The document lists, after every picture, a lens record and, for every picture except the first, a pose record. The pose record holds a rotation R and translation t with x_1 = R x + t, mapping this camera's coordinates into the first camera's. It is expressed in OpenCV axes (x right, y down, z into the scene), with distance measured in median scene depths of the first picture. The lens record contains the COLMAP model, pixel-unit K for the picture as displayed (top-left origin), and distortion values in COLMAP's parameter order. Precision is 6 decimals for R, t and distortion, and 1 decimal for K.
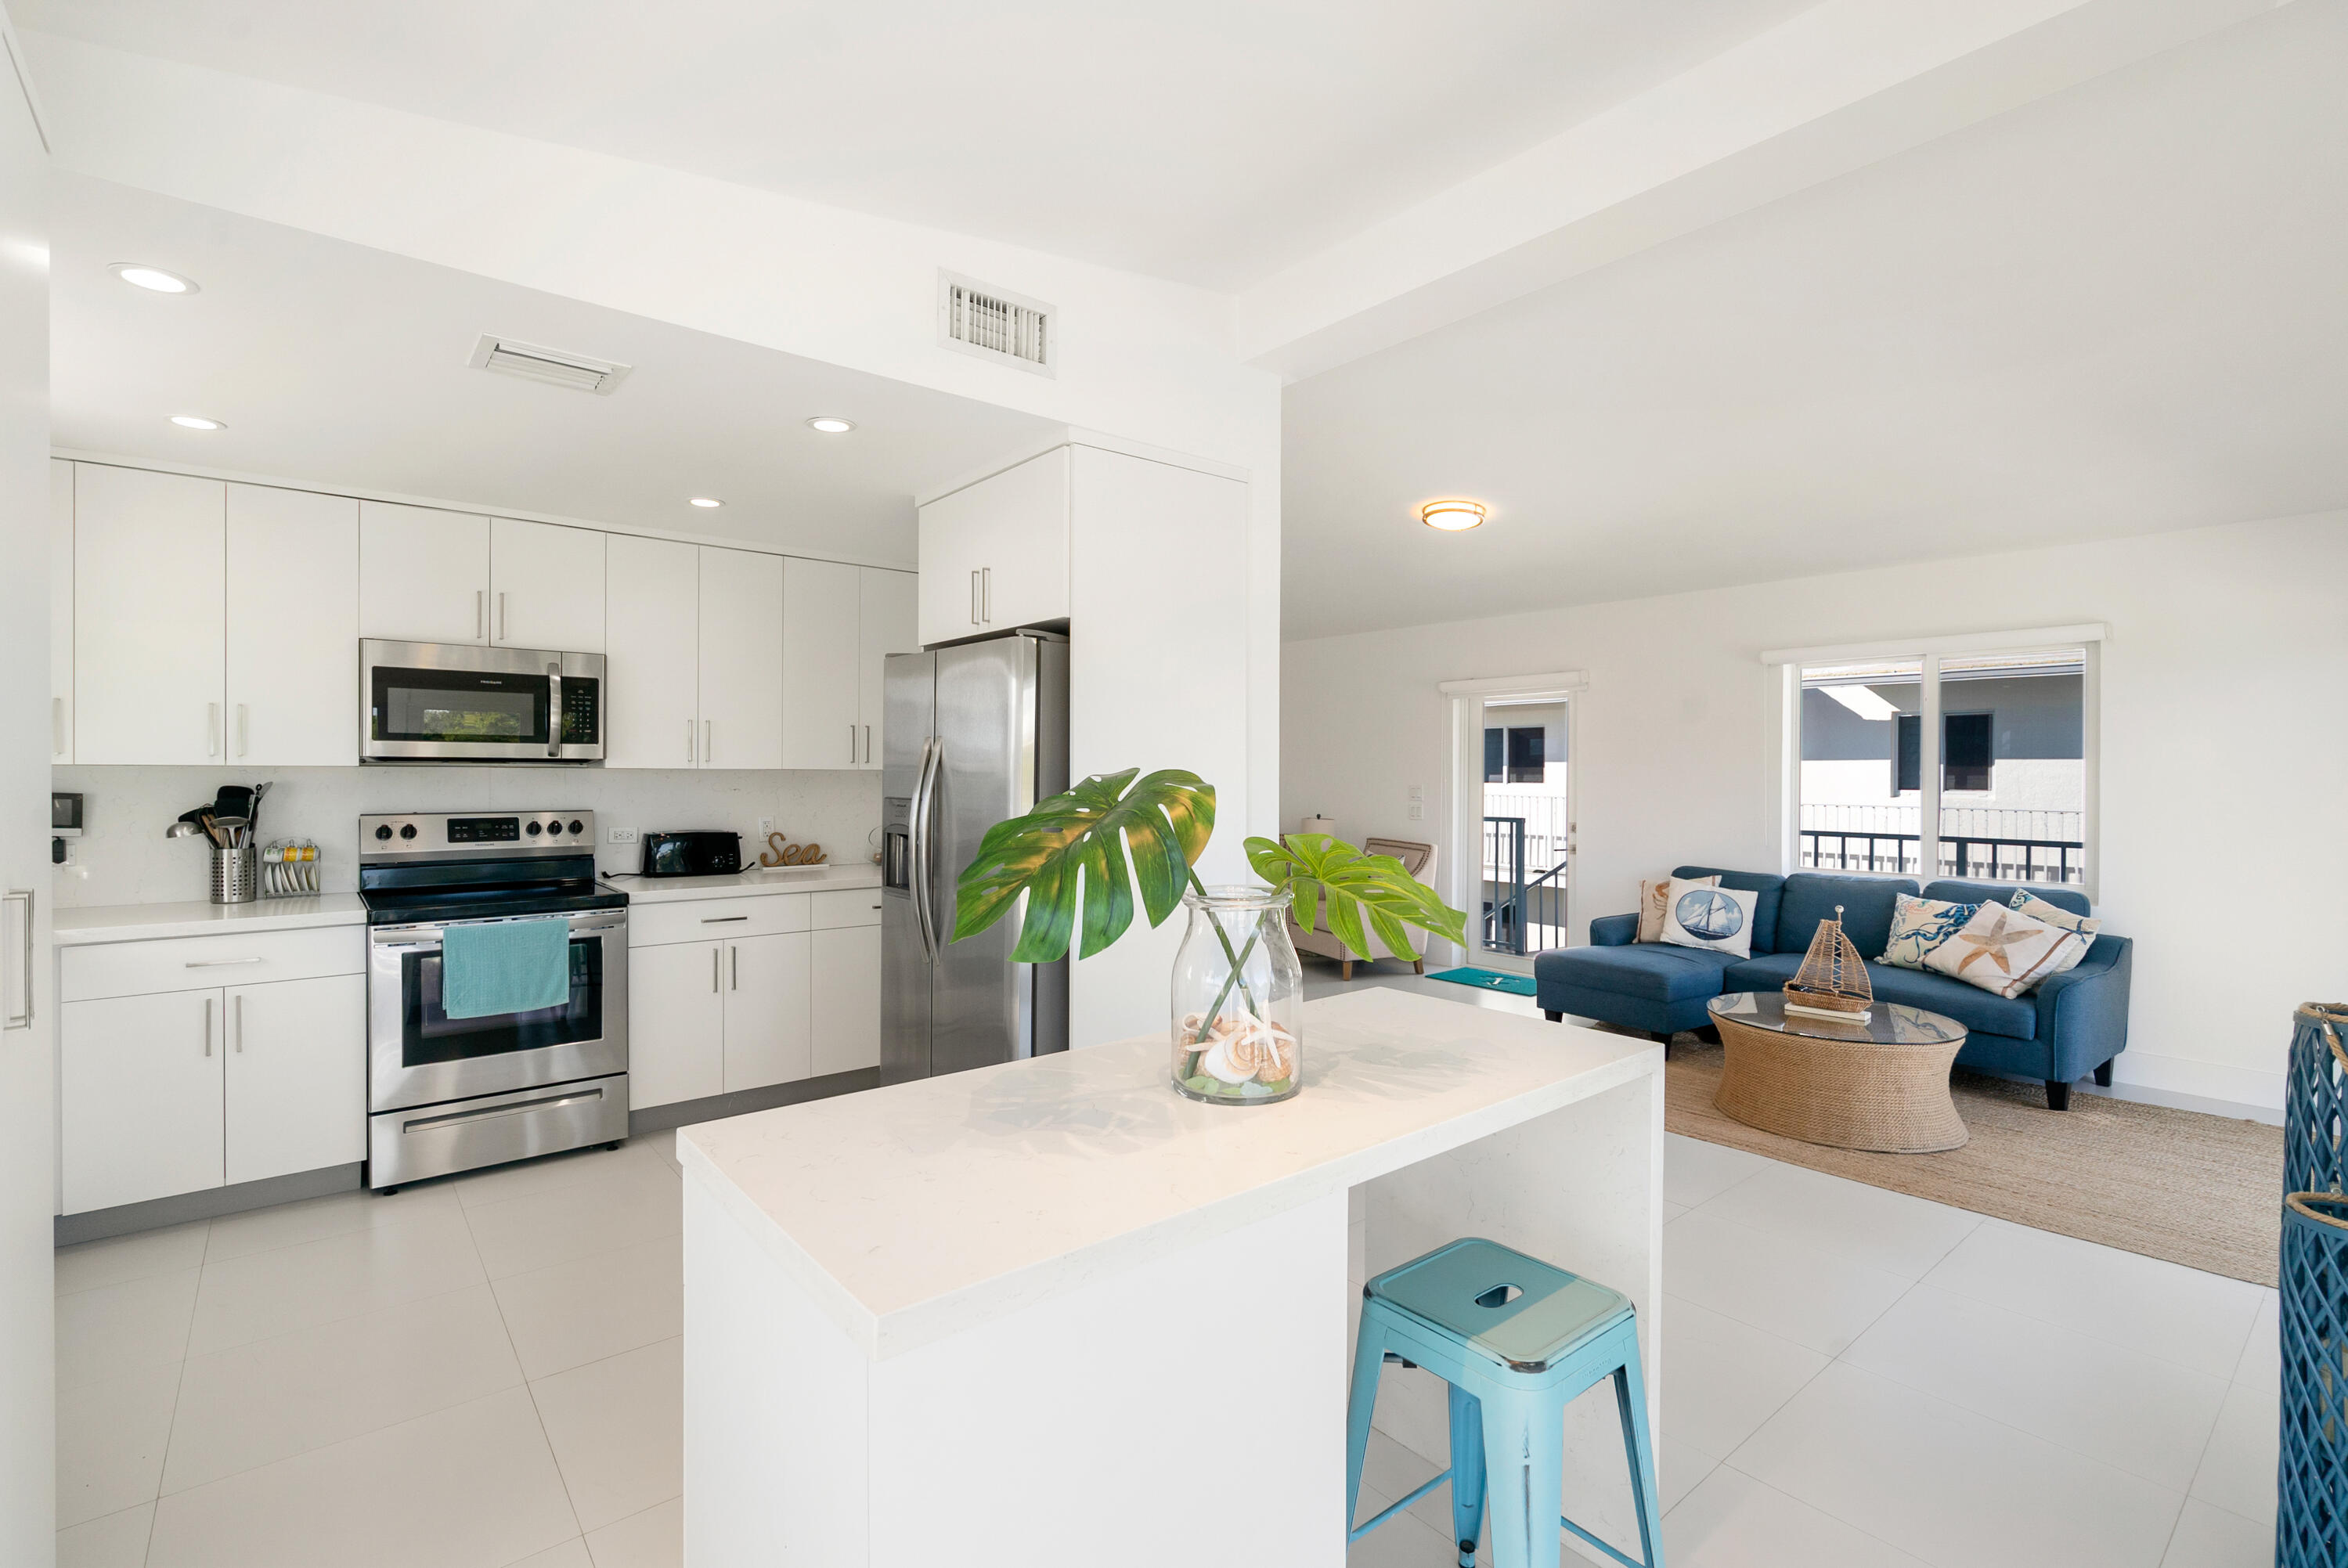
lens RADIAL K [[1060.0, 0, 1163.8], [0, 1060.0, 777.6], [0, 0, 1]] dist [-0.001946, 0.000095]
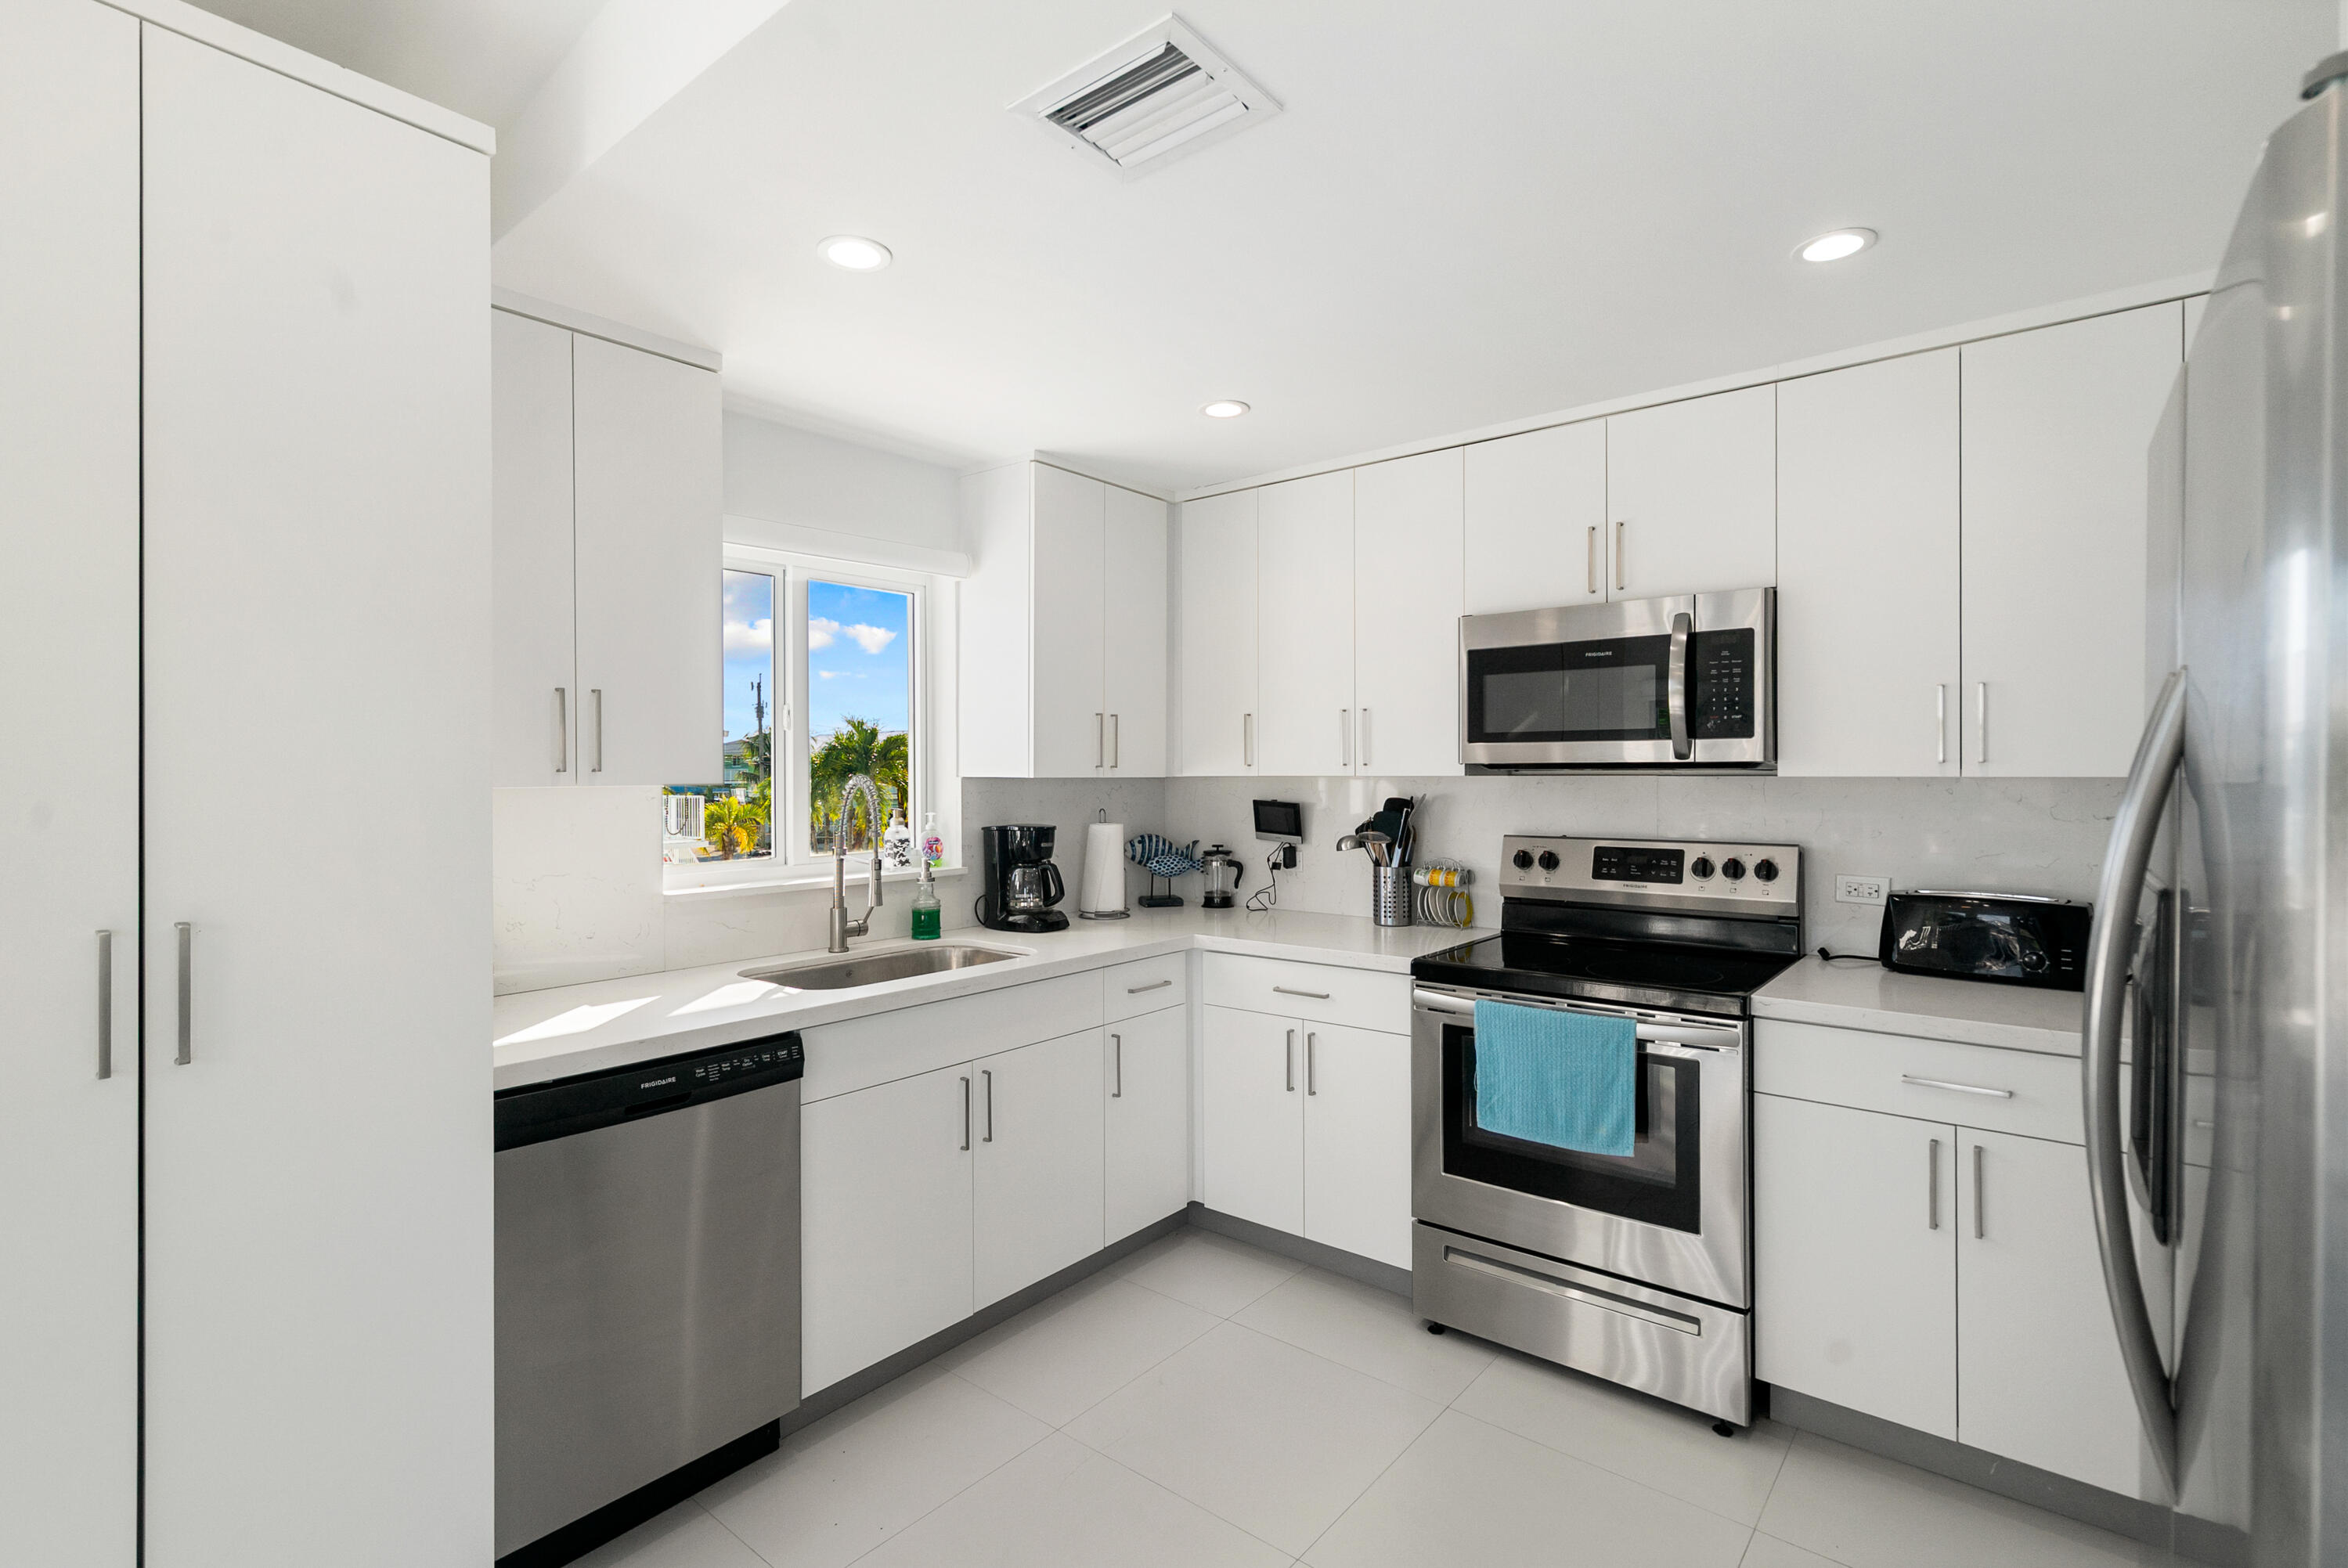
lens RADIAL K [[1089.8, 0, 1175.6], [0, 1089.8, 773.6], [0, 0, 1]] dist [-0.001523, 0.000285]
pose [[0.188438, -0.003583, -0.982079, 0.013205], [0.000067, 0.999993, -0.003635, -0.009312], [0.982085, 0.000619, 0.188437, 0.597572]]
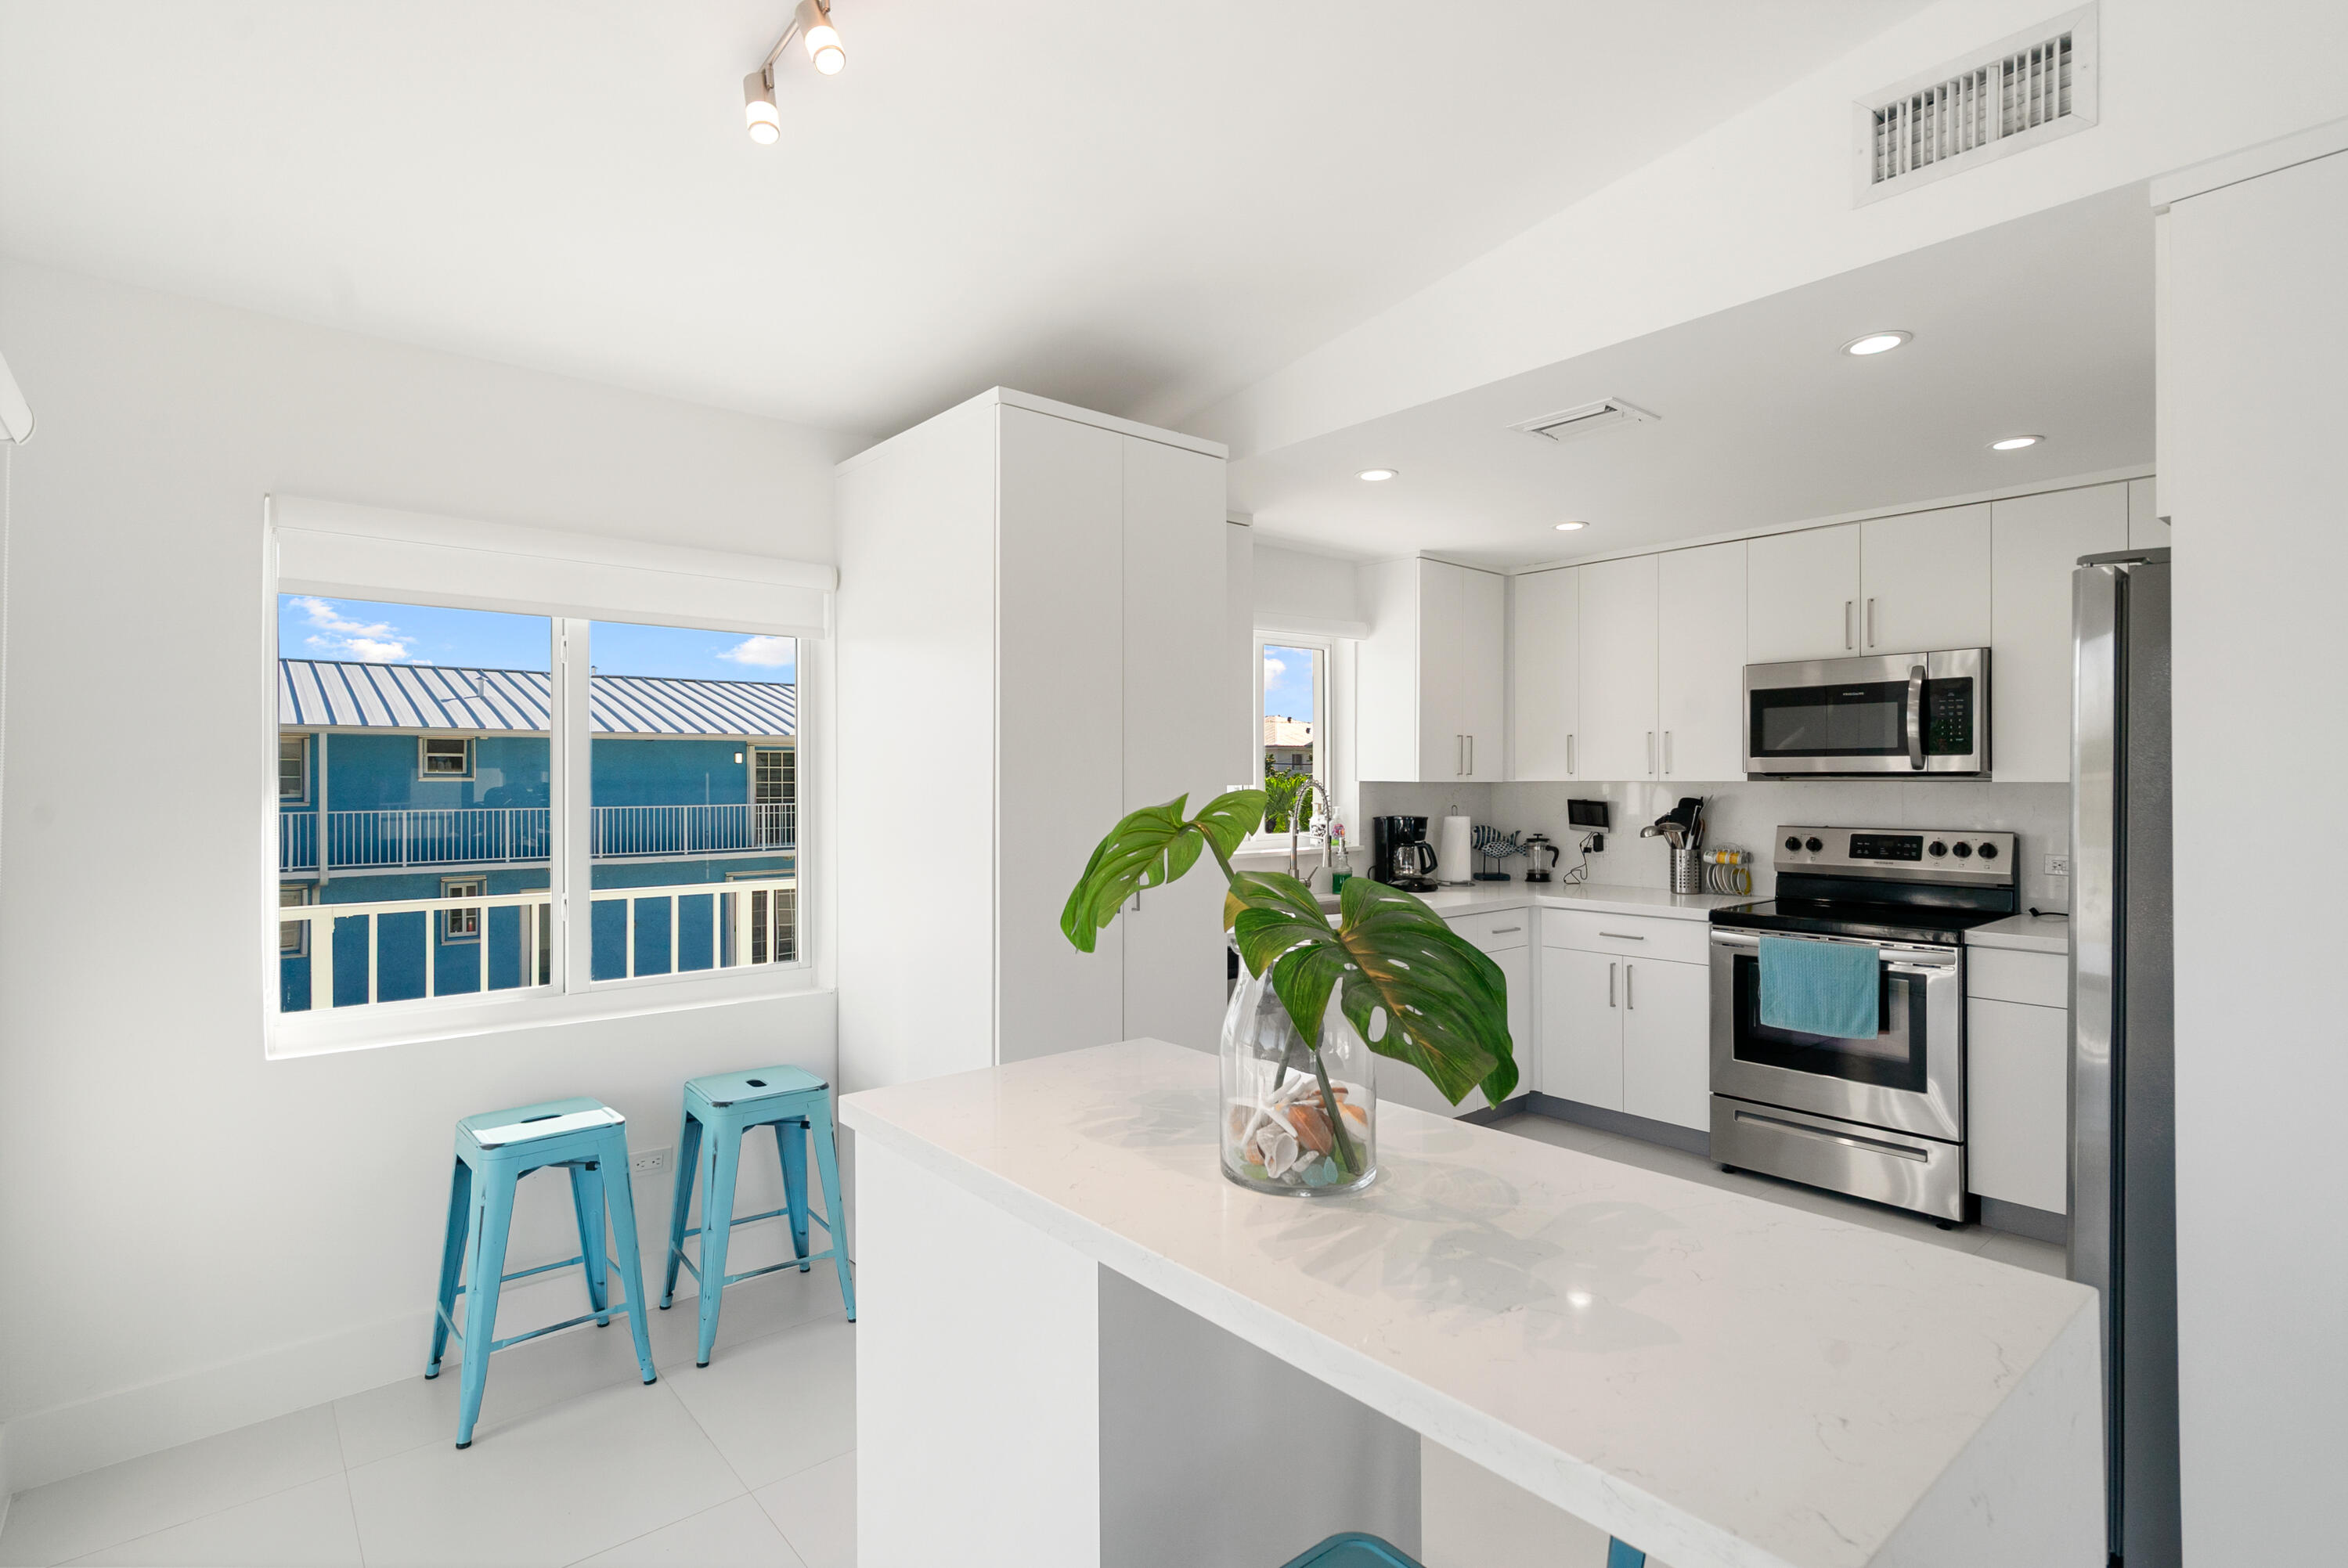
lens RADIAL K [[1142.6, 0, 1172.4], [0, 1142.6, 777.4], [0, 0, 1]] dist [0.005124, 0.000558]
pose [[0.011356, -0.005984, -0.999918, 0.404733], [-0.002896, 0.999978, -0.006018, -0.005770], [0.999931, 0.002964, 0.011339, 0.369363]]
